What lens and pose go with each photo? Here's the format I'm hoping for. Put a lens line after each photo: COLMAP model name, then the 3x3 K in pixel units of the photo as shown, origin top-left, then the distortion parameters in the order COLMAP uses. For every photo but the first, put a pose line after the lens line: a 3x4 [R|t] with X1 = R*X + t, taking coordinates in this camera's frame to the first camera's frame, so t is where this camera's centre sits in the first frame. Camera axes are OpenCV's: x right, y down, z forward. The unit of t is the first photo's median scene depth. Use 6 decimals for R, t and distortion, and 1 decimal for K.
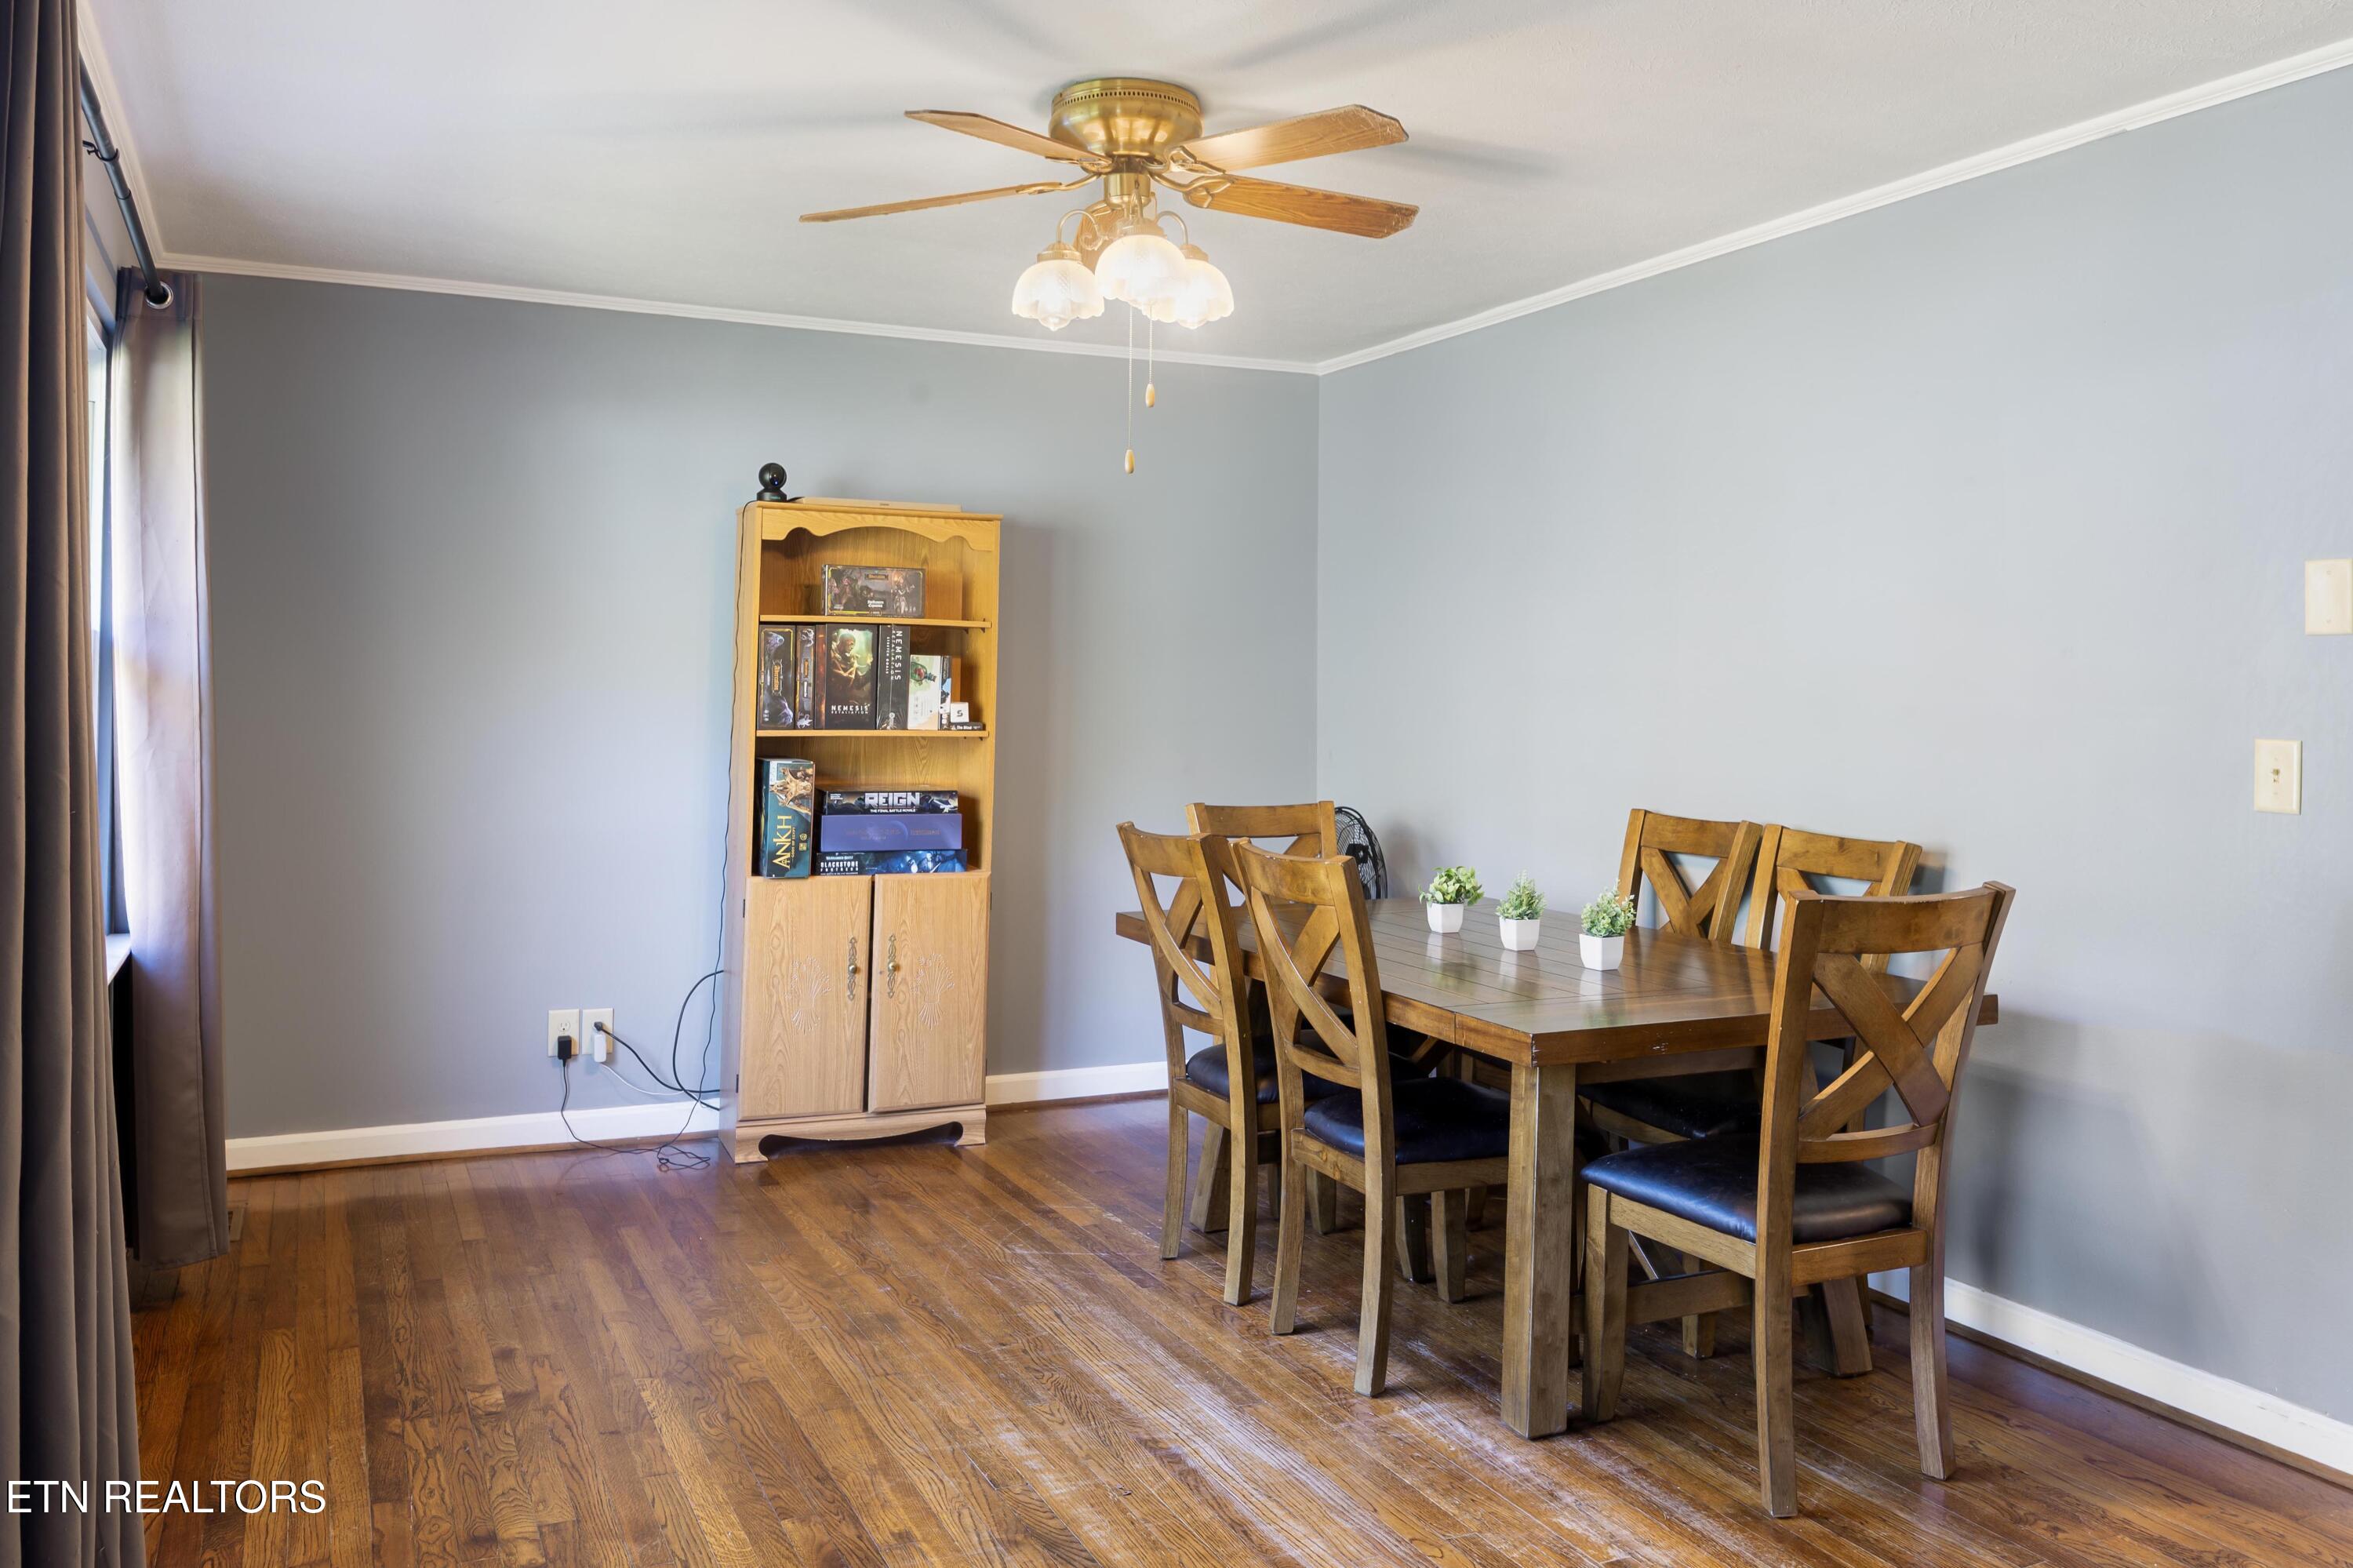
lens RADIAL K [[1801.7, 0, 1208.1], [0, 1801.7, 692.1], [0, 0, 1]] dist [-0.009008, -0.000775]
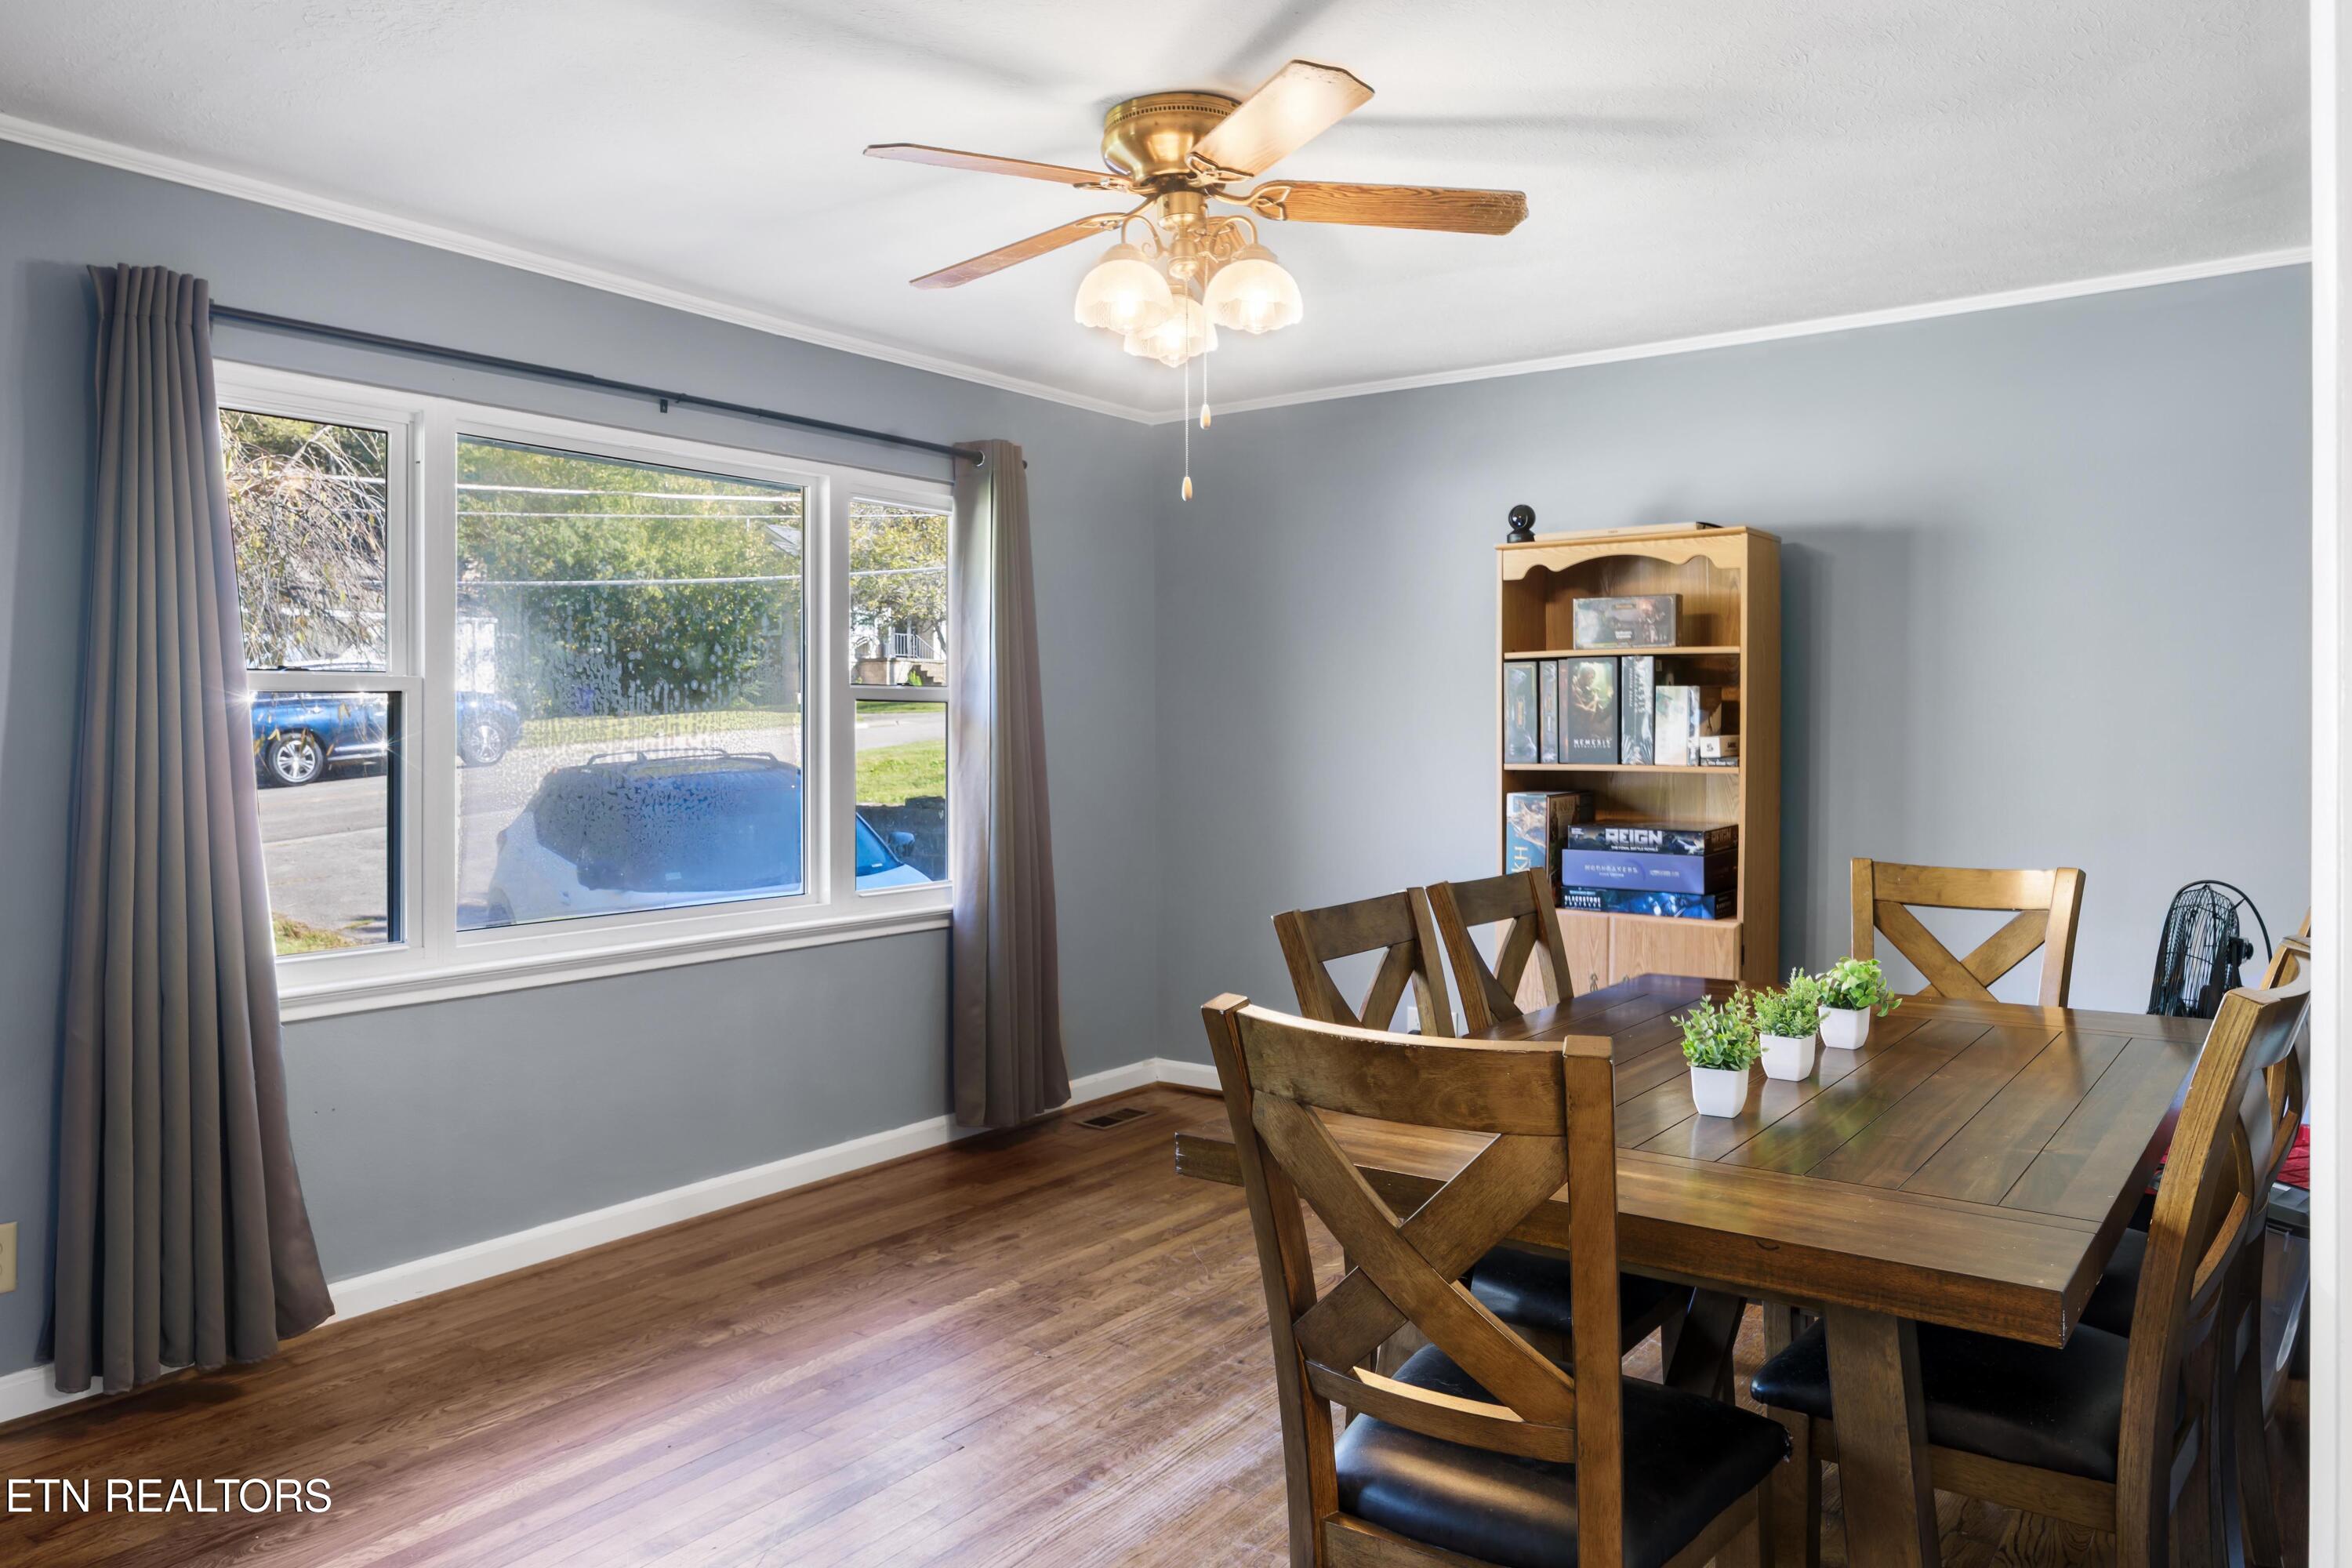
lens RADIAL K [[1648.9, 0, 1171.8], [0, 1648.9, 763.5], [0, 0, 1]] dist [0.004796, -0.001866]
pose [[0.473468, 0.008730, -0.880768, 0.497940], [0.010338, 0.999827, 0.015467, 0.004340], [0.880750, -0.016428, 0.473296, 0.376863]]
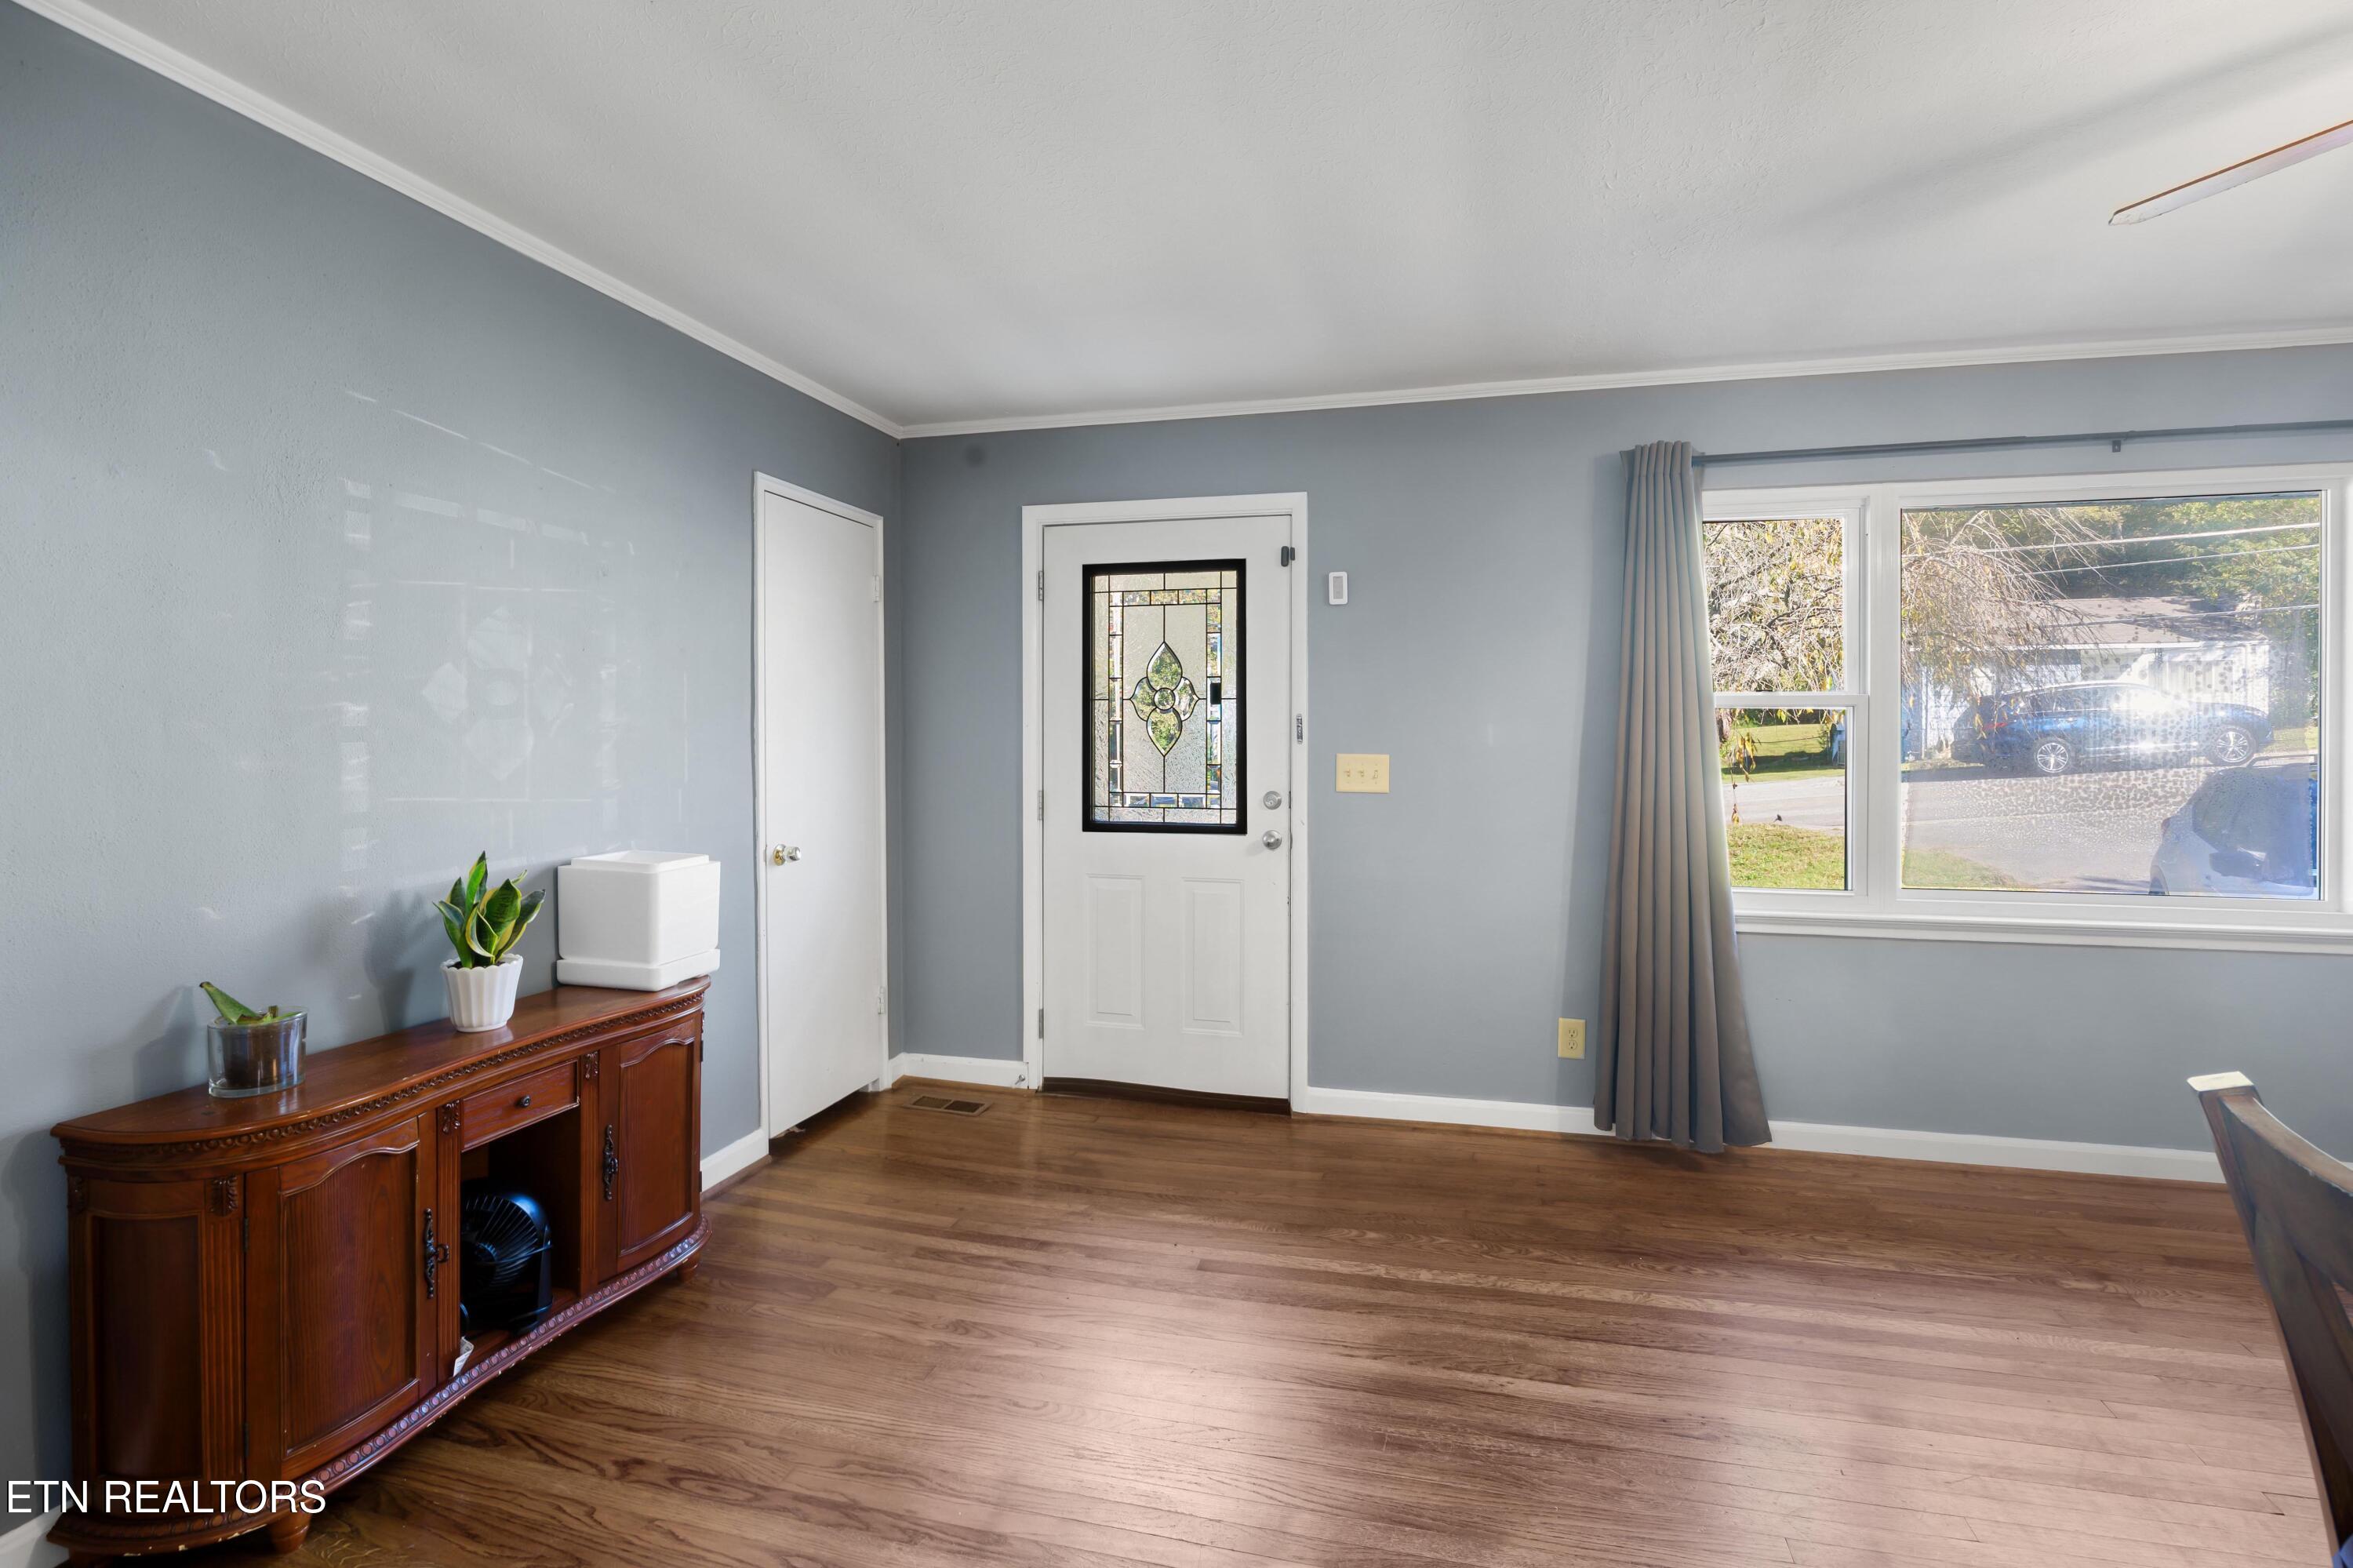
lens RADIAL K [[1085.6, 0, 1220.0], [0, 1085.6, 754.2], [0, 0, 1]] dist [-0.016645, 0.000469]
pose [[-0.642308, 0.004661, -0.766433, 0.435270], [-0.003210, 0.999956, 0.008771, 0.004873], [0.766440, 0.008094, -0.642265, 0.543485]]
